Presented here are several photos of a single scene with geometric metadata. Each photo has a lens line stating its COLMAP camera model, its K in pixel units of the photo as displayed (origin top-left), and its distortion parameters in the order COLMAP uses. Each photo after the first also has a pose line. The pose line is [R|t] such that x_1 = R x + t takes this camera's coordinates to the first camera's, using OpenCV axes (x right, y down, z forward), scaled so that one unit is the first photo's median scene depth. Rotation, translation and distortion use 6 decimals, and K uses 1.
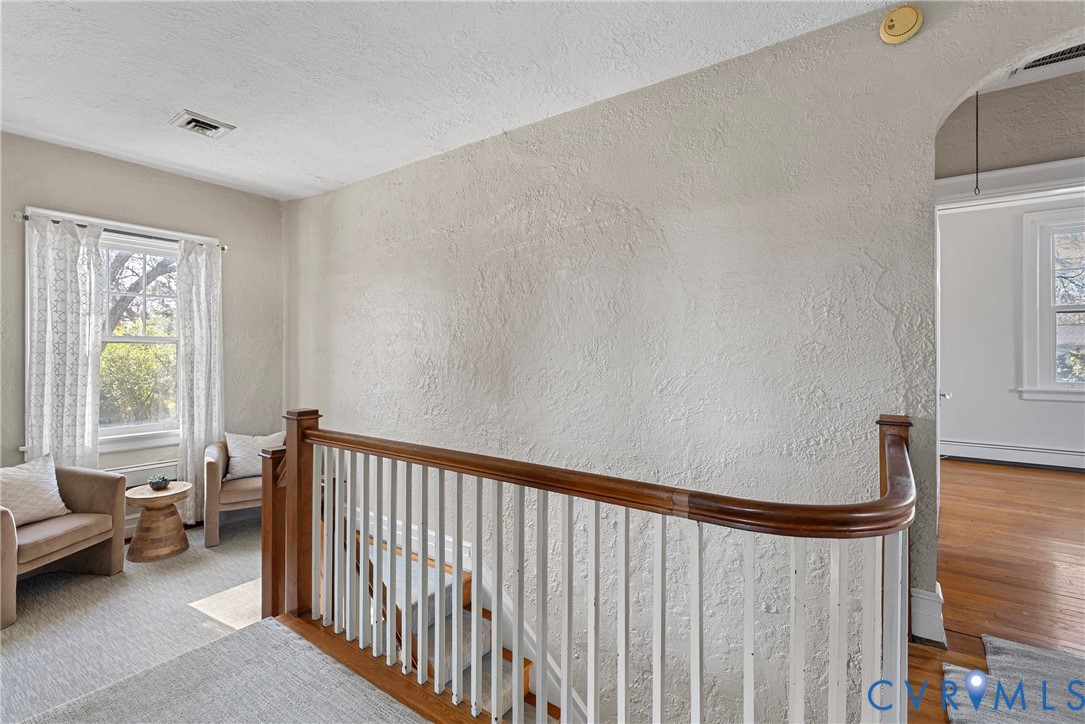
lens RADIAL K [[499.7, 0, 539.3], [0, 499.7, 352.7], [0, 0, 1]] dist [0.002960, 0.000534]
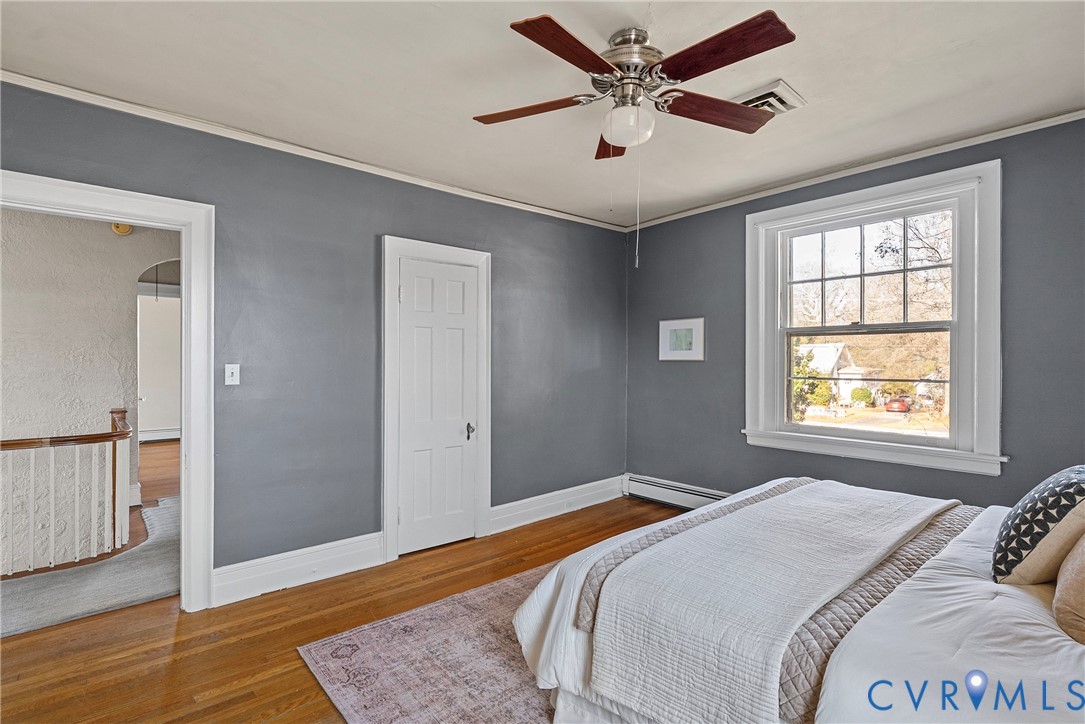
lens RADIAL K [[515.8, 0, 546.4], [0, 515.8, 362.8], [0, 0, 1]] dist [-0.009614, 0.000831]
pose [[0.220835, 0.000118, 0.975311, -0.782718], [-0.001229, 0.999999, 0.000158, -0.055814], [-0.975310, -0.001233, 0.220835, -0.968857]]
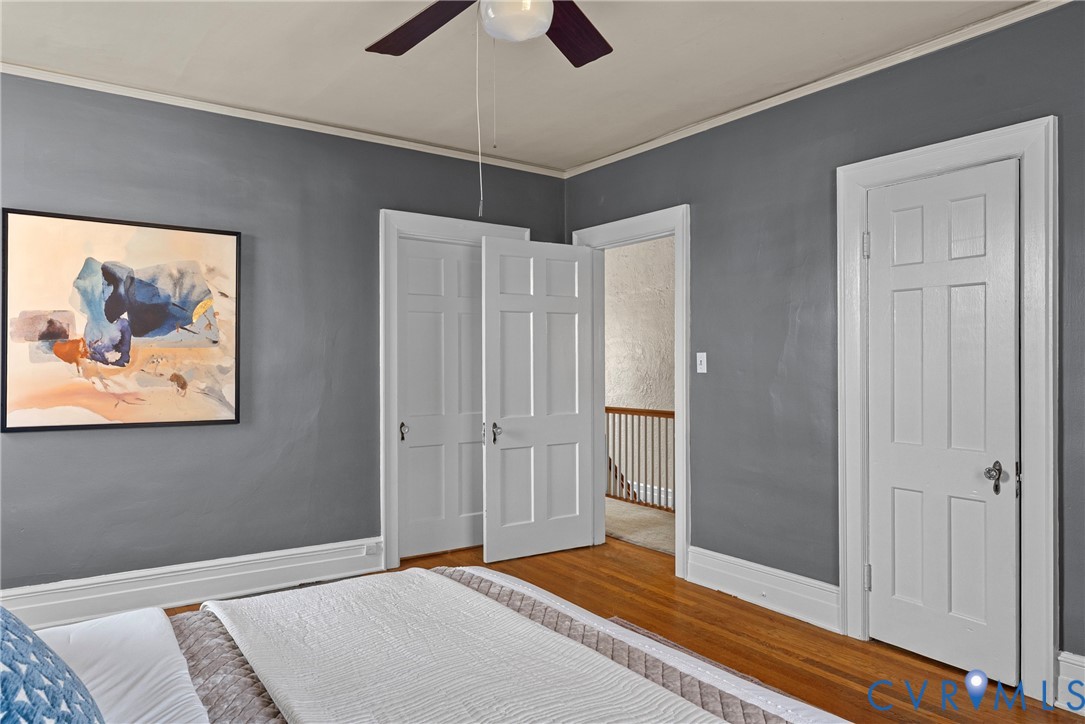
lens RADIAL K [[716.9, 0, 536.5], [0, 716.9, 365.4], [0, 0, 1]] dist [-0.001923, -0.001817]
pose [[0.942767, 0.000307, -0.333453, 0.268950], [0.002086, 0.999975, 0.006819, -0.036663], [0.333446, -0.007124, 0.942742, -1.635681]]
